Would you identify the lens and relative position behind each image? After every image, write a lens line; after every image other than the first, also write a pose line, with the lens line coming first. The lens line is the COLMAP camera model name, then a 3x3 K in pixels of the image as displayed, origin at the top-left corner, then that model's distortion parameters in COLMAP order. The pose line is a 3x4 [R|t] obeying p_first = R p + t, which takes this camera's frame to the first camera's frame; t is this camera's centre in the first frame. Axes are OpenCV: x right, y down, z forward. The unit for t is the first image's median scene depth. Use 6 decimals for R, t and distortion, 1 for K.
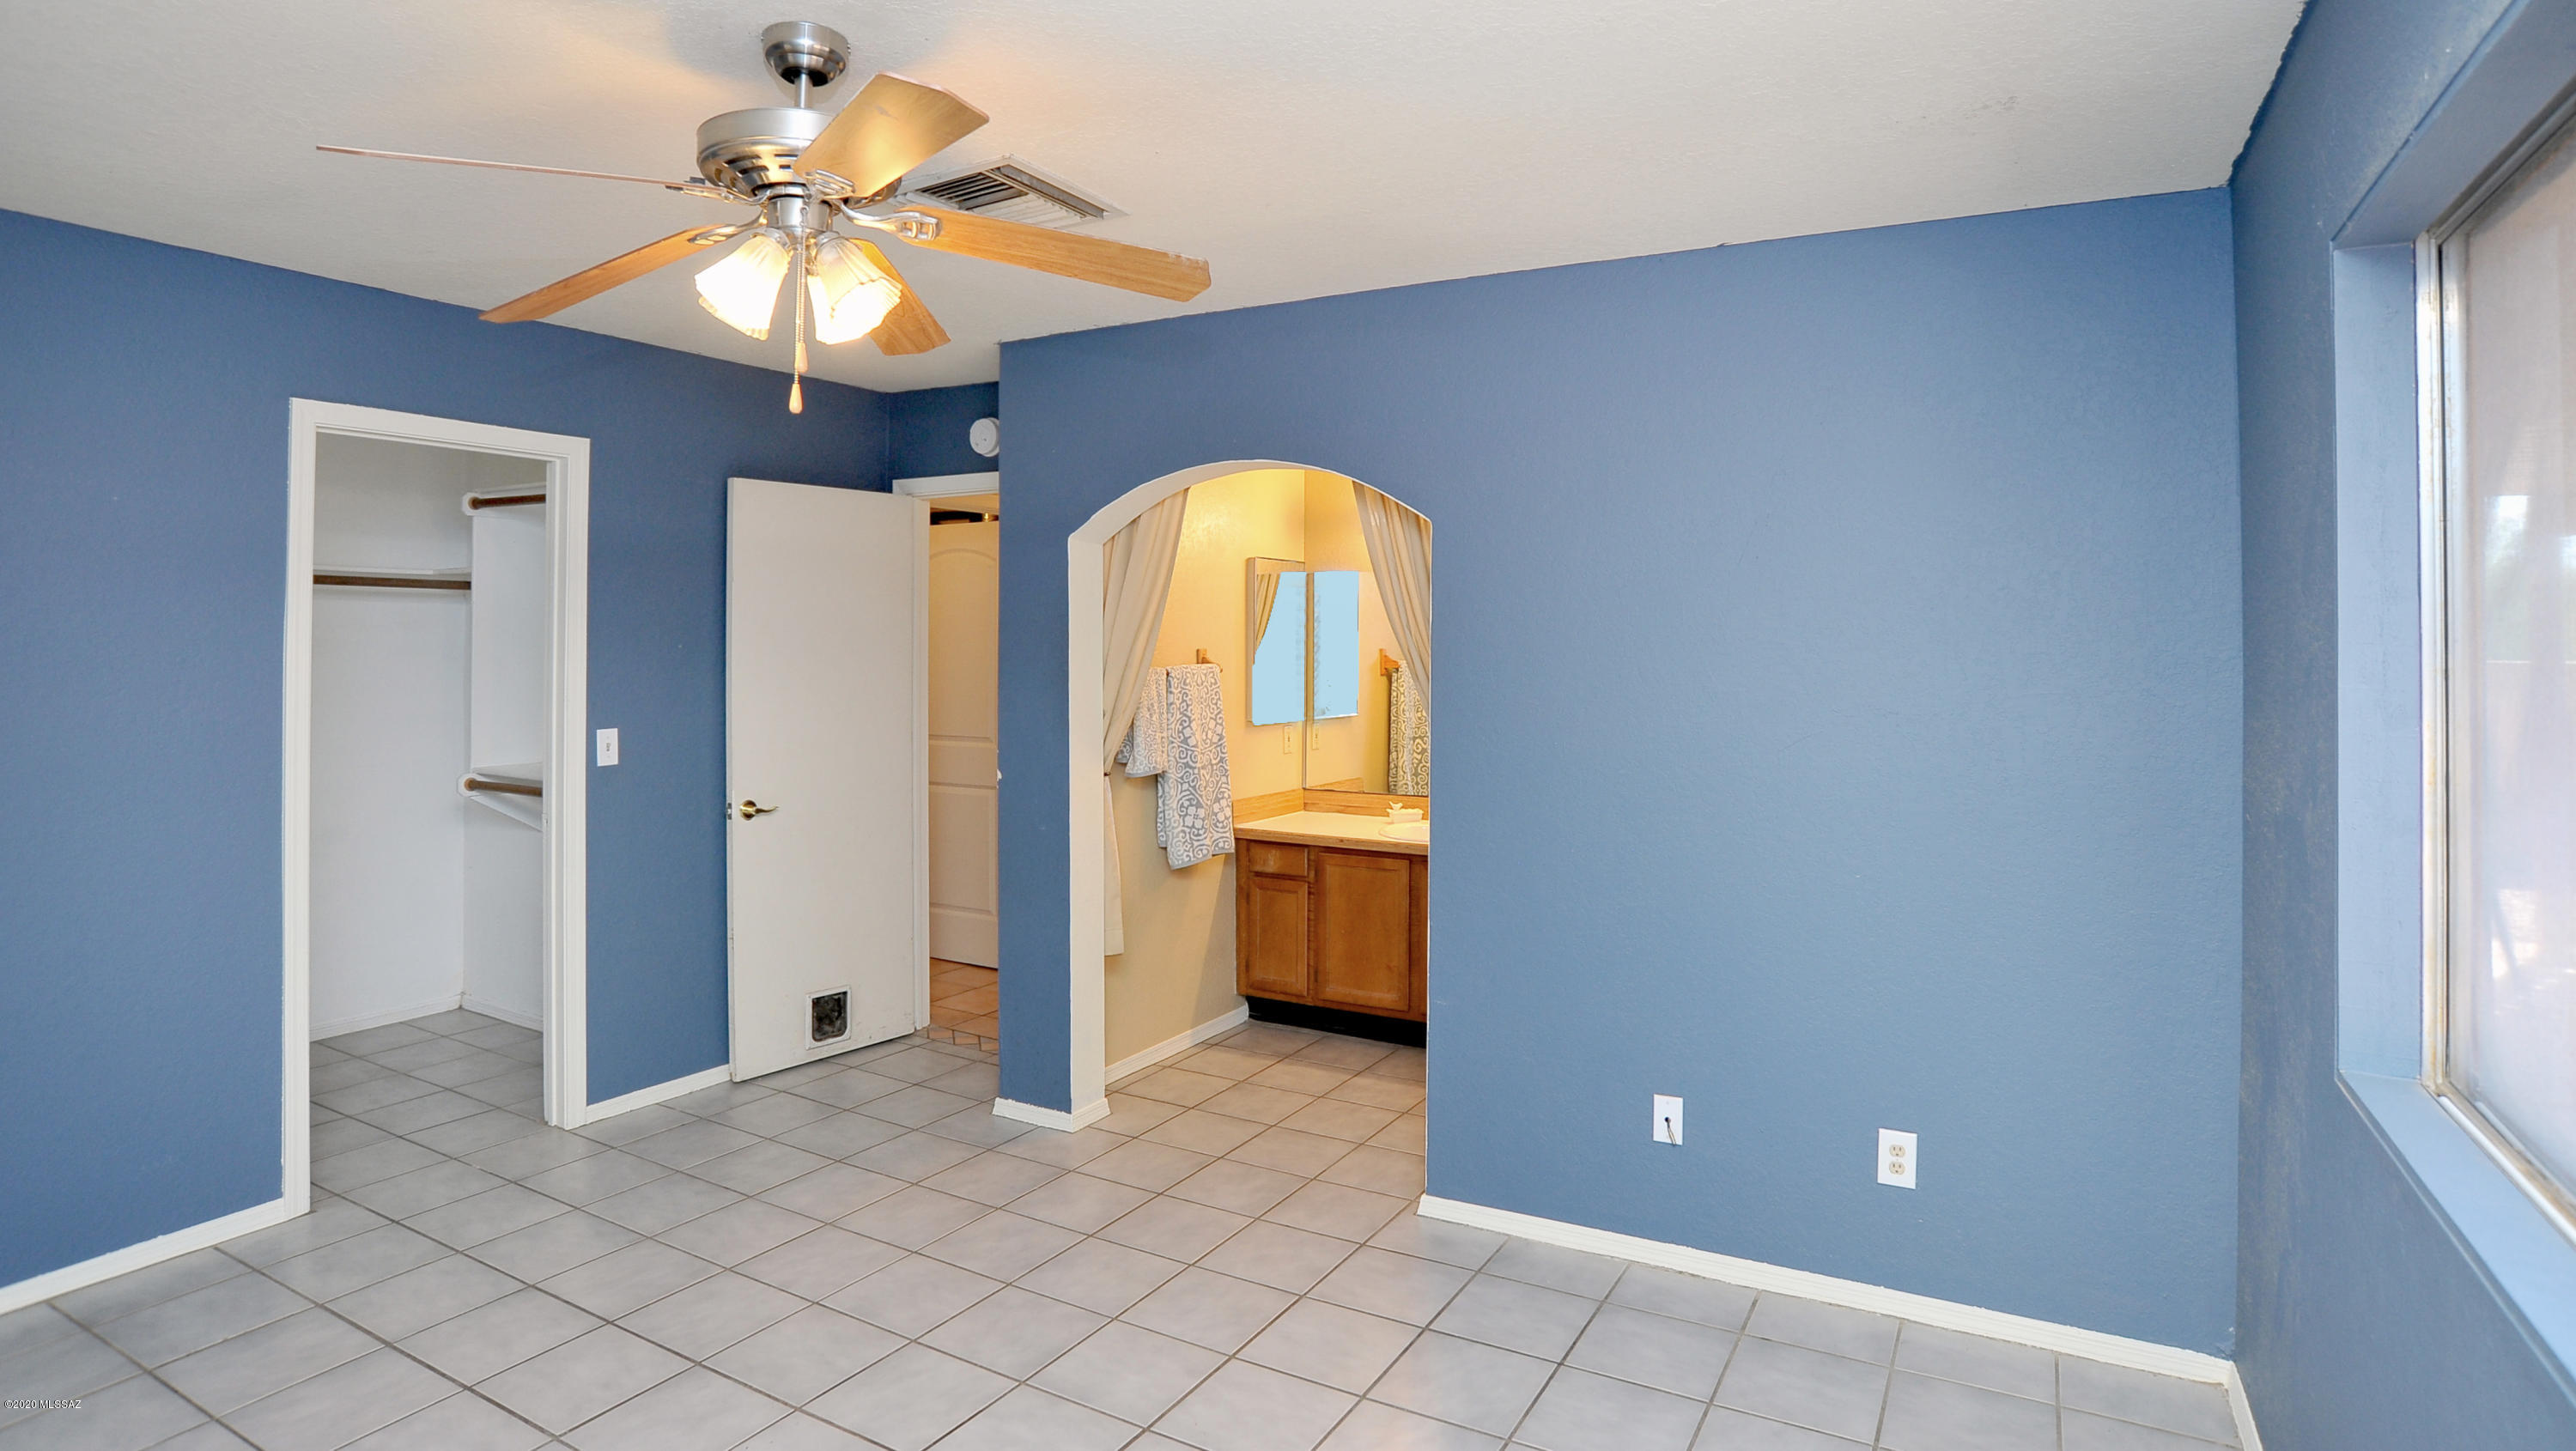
lens RADIAL K [[1336.3, 0, 1283.5], [0, 1336.3, 625.8], [0, 0, 1]] dist [-0.108022, 0.052409]
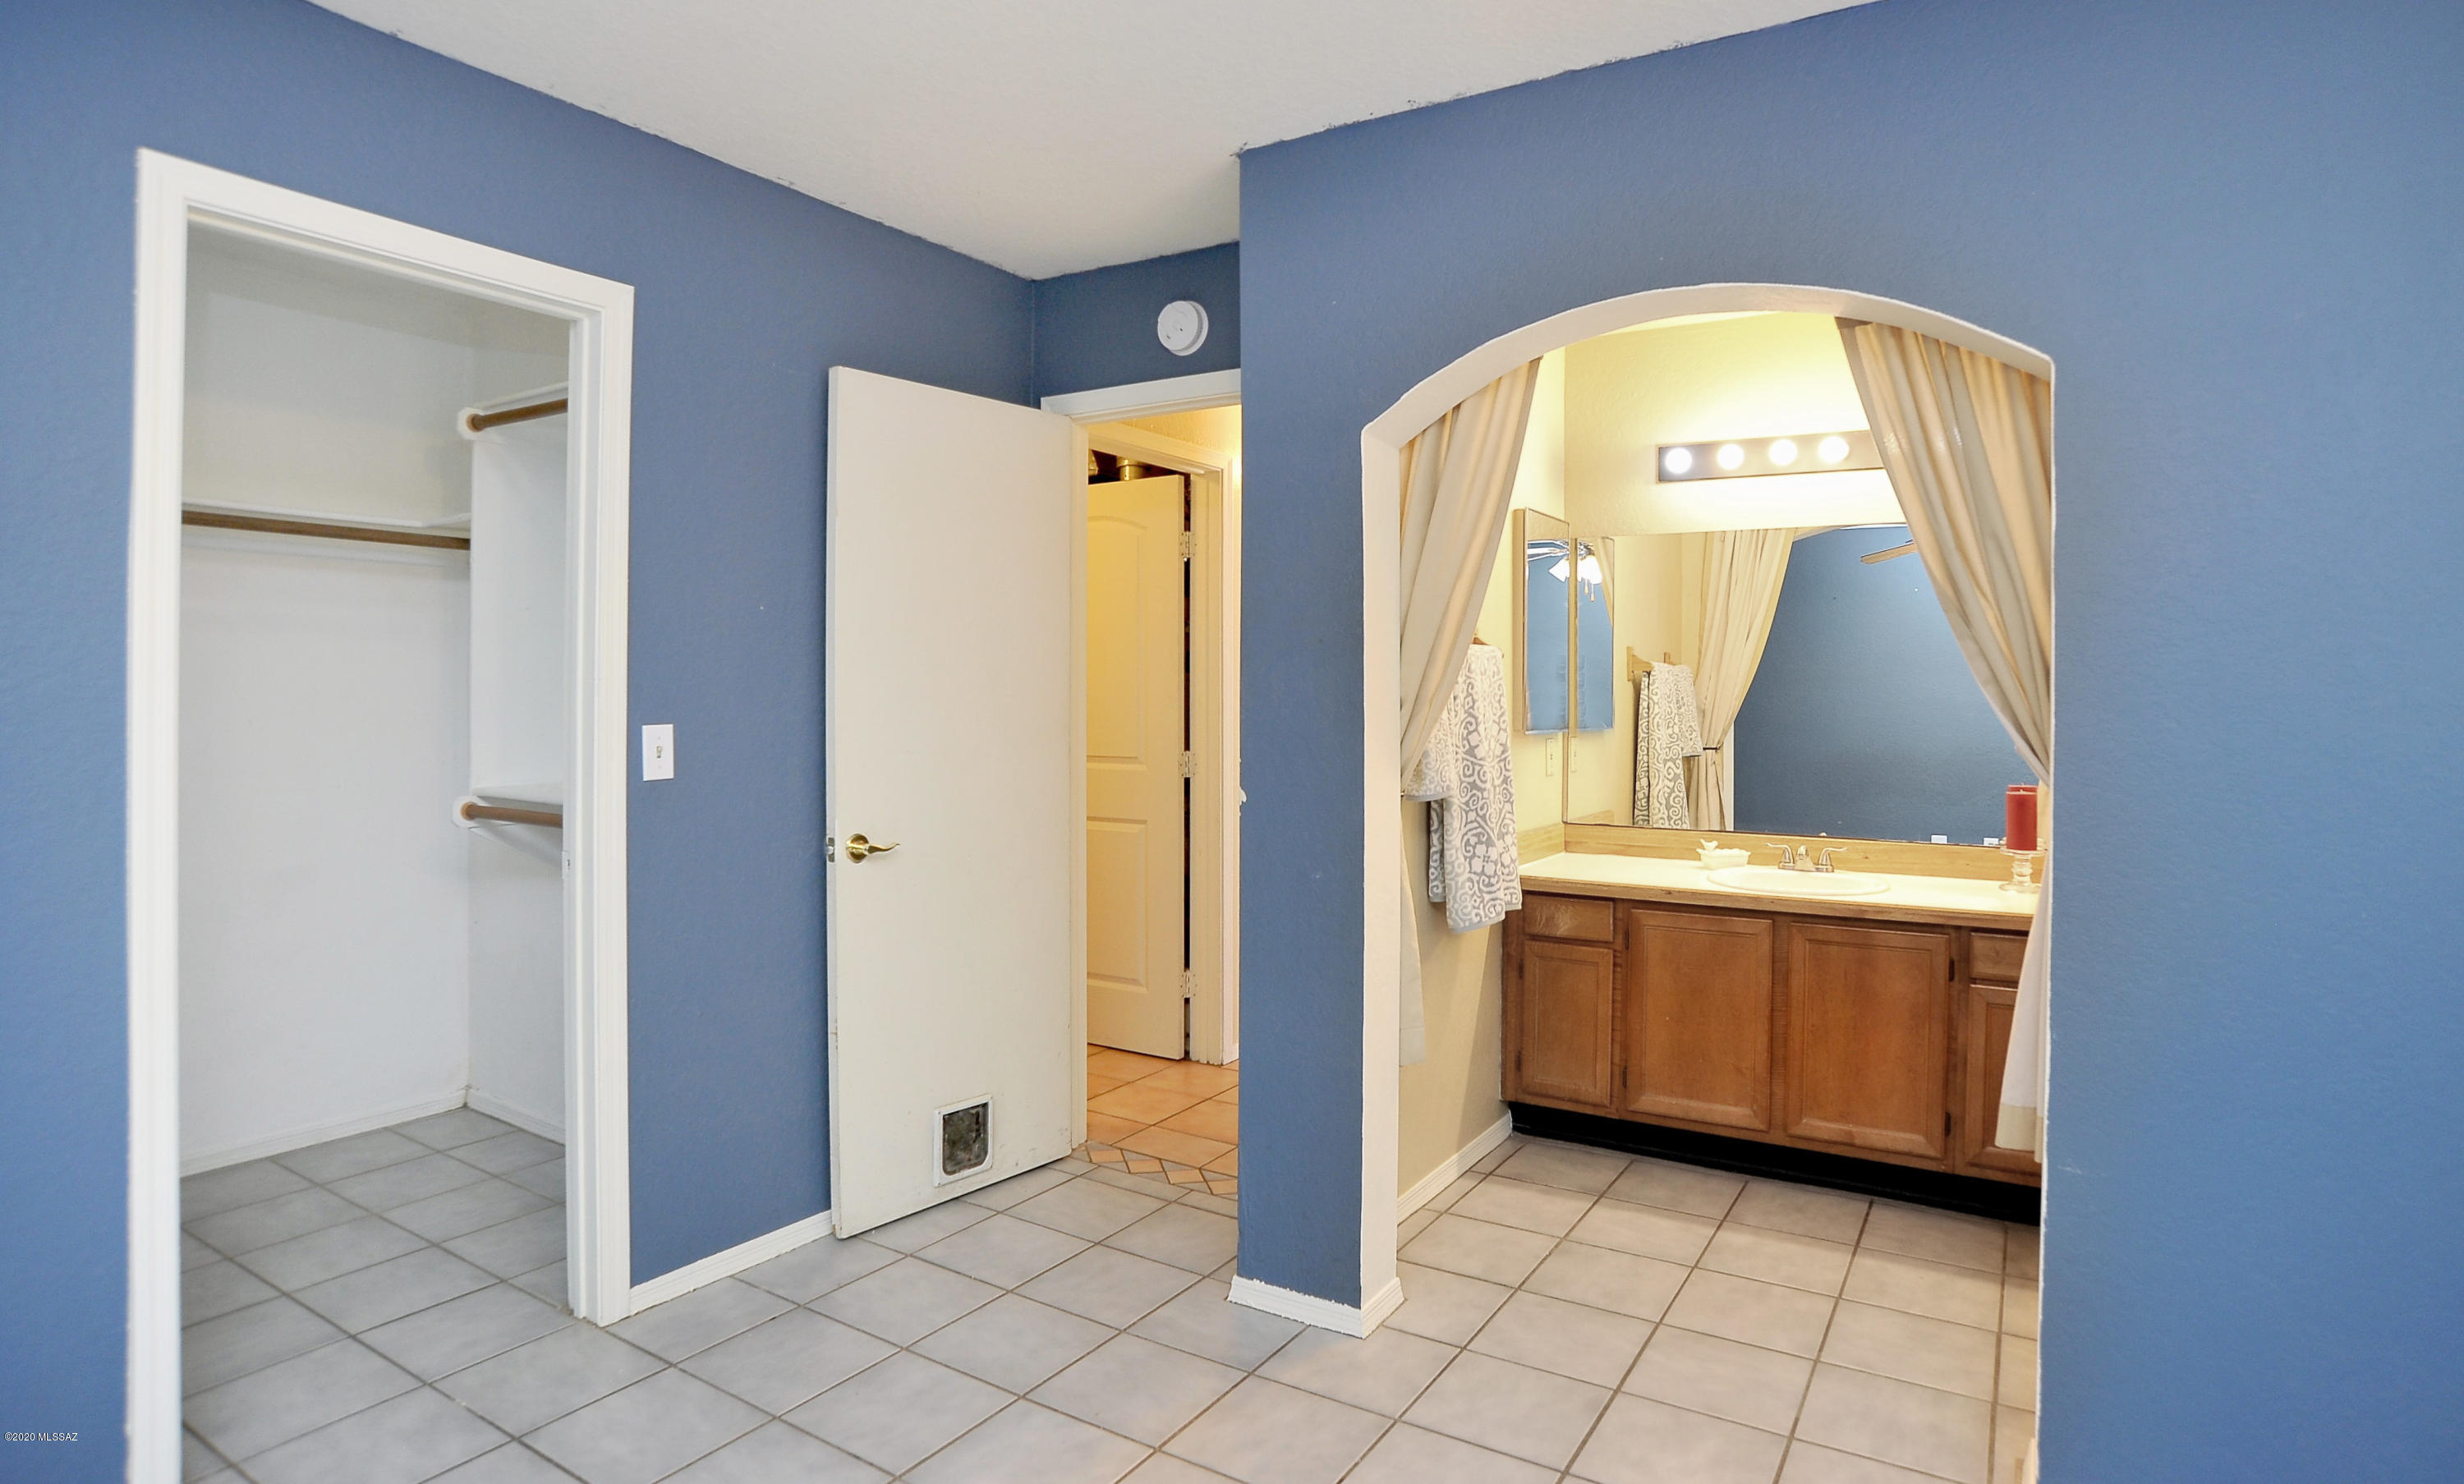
lens RADIAL K [[1303.9, 0, 1226.4], [0, 1303.9, 694.3], [0, 0, 1]] dist [-0.093139, 0.039634]
pose [[0.998832, 0.001371, -0.048295, -0.173025], [-0.000642, 0.999886, 0.015103, 0.046774], [0.048310, -0.015054, 0.998719, 0.315487]]
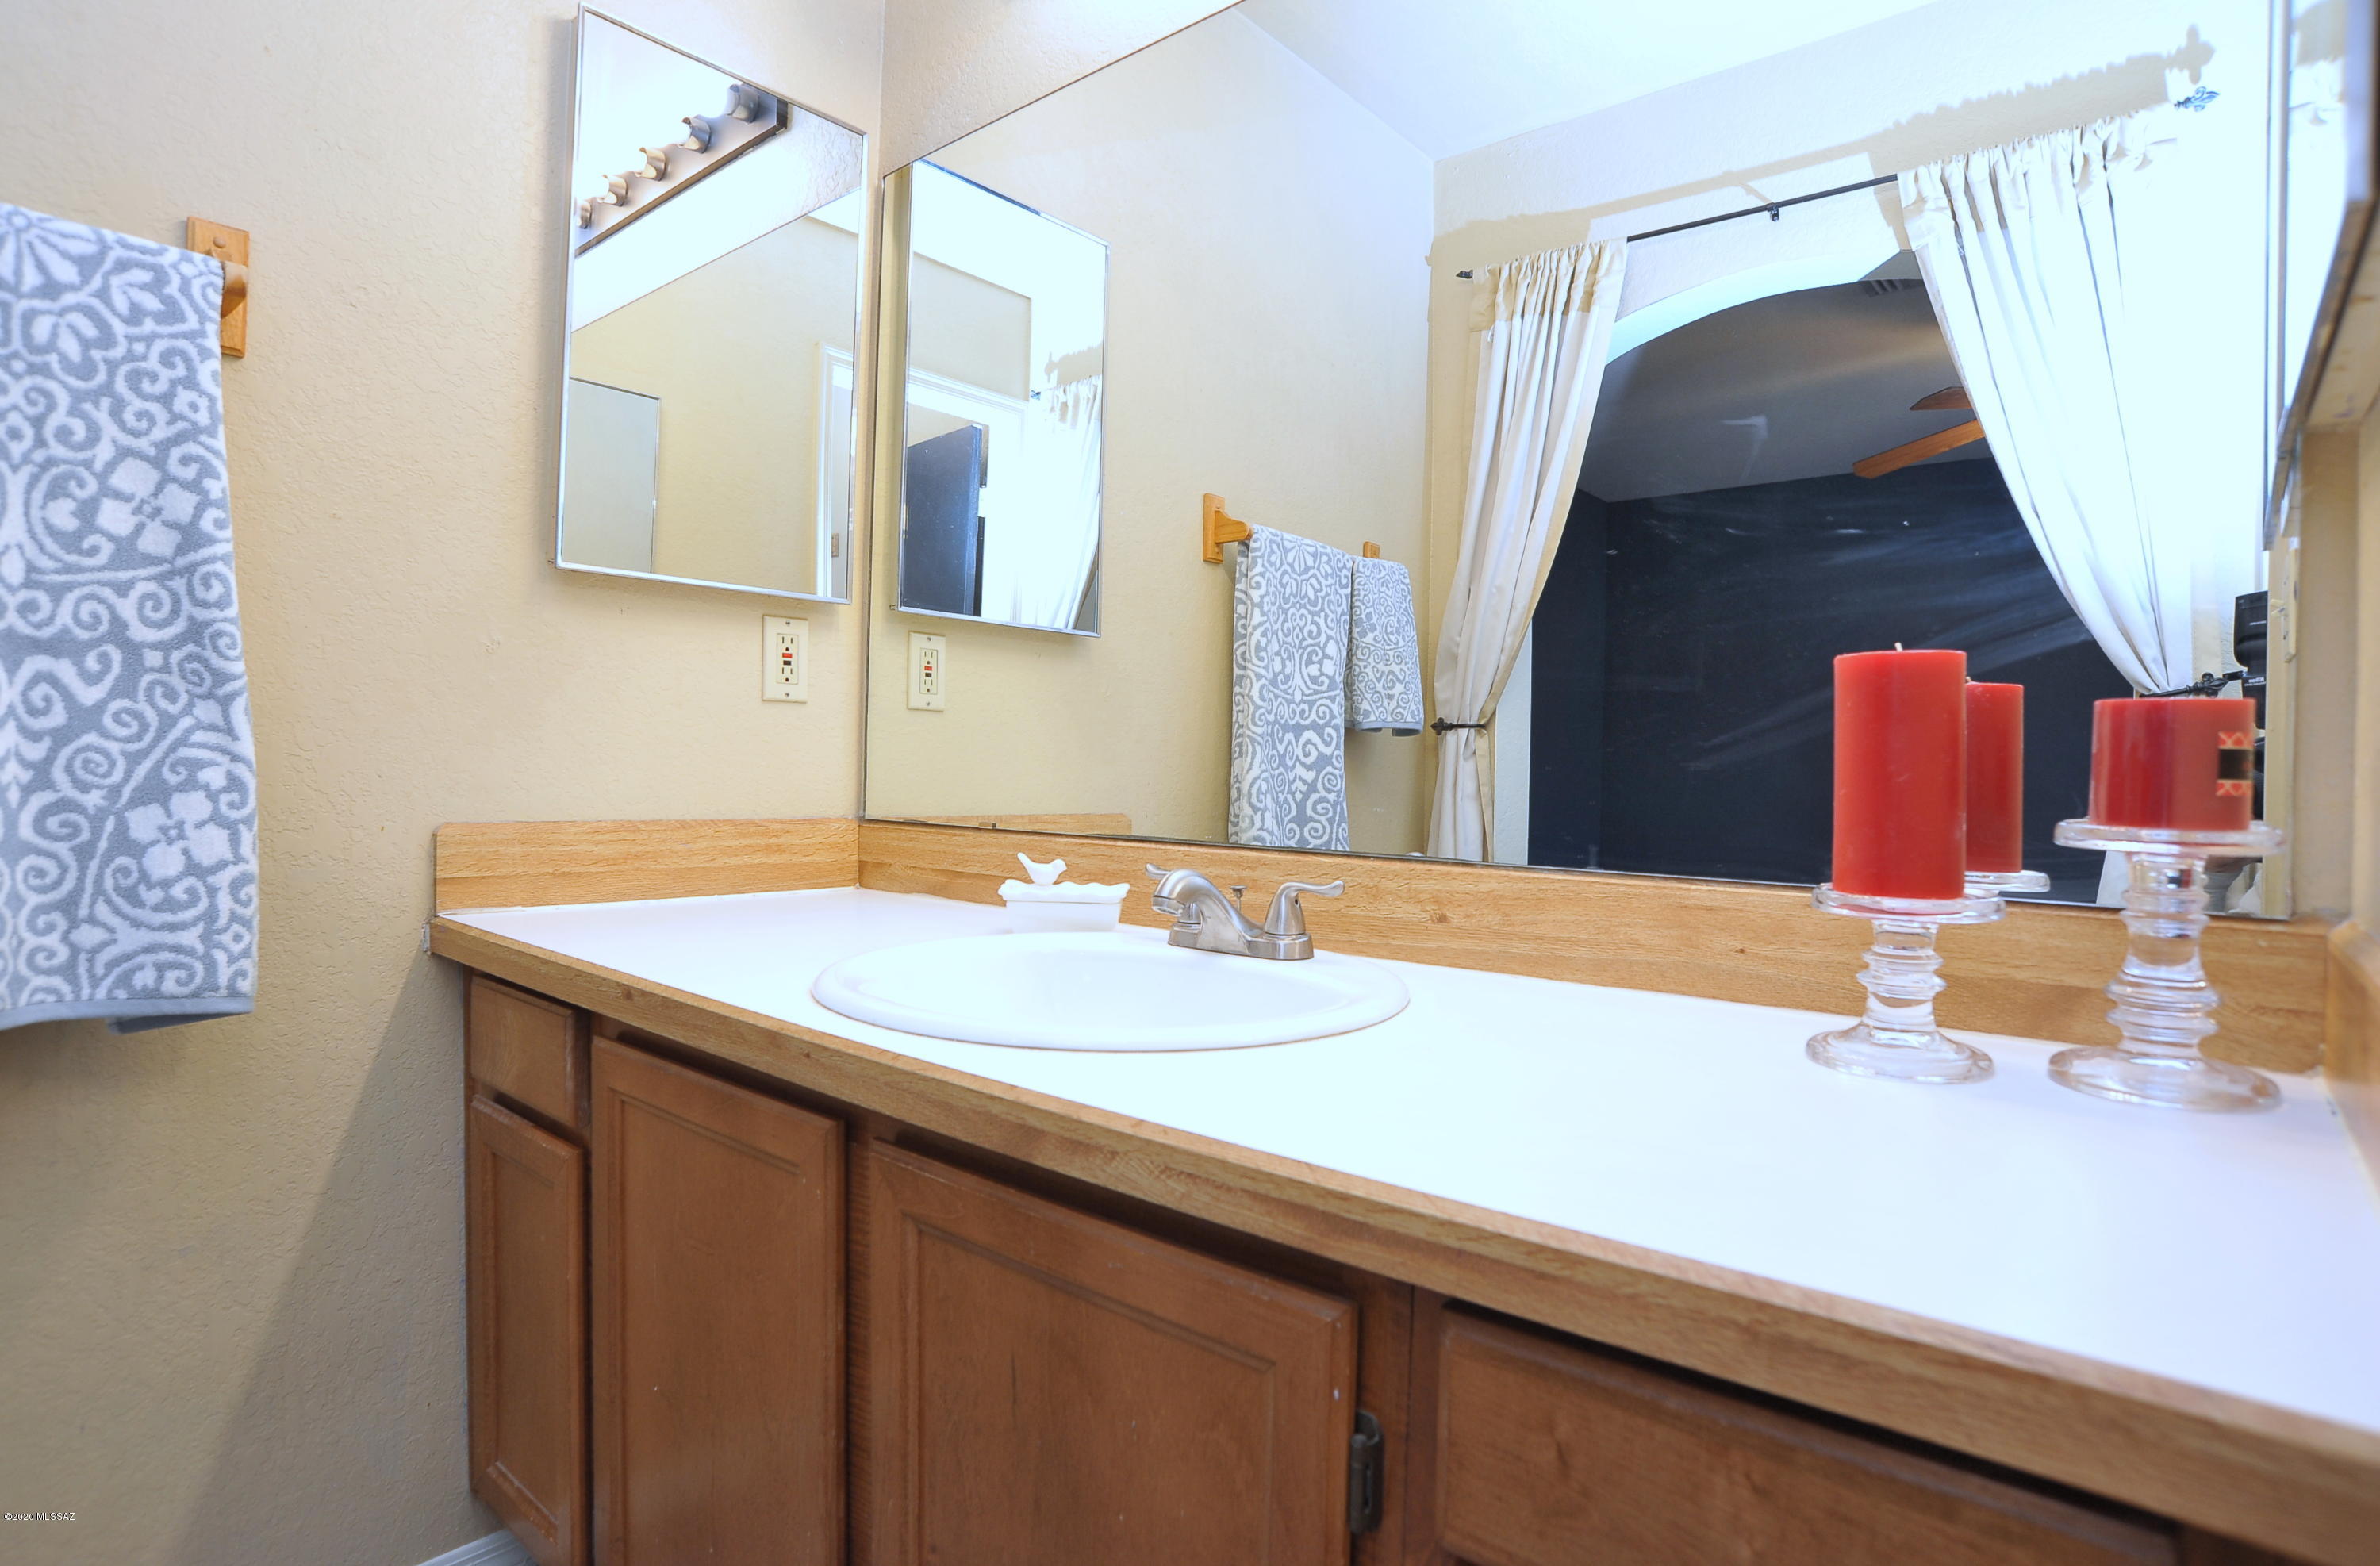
lens RADIAL K [[1256.0, 0, 1158.9], [0, 1256.0, 787.2], [0, 0, 1]] dist [-0.073092, 0.000767]
pose [[0.979622, 0.018818, -0.199968, 0.183793], [-0.014391, 0.999619, 0.023570, 0.130191], [0.200335, -0.020212, 0.979519, 0.880198]]
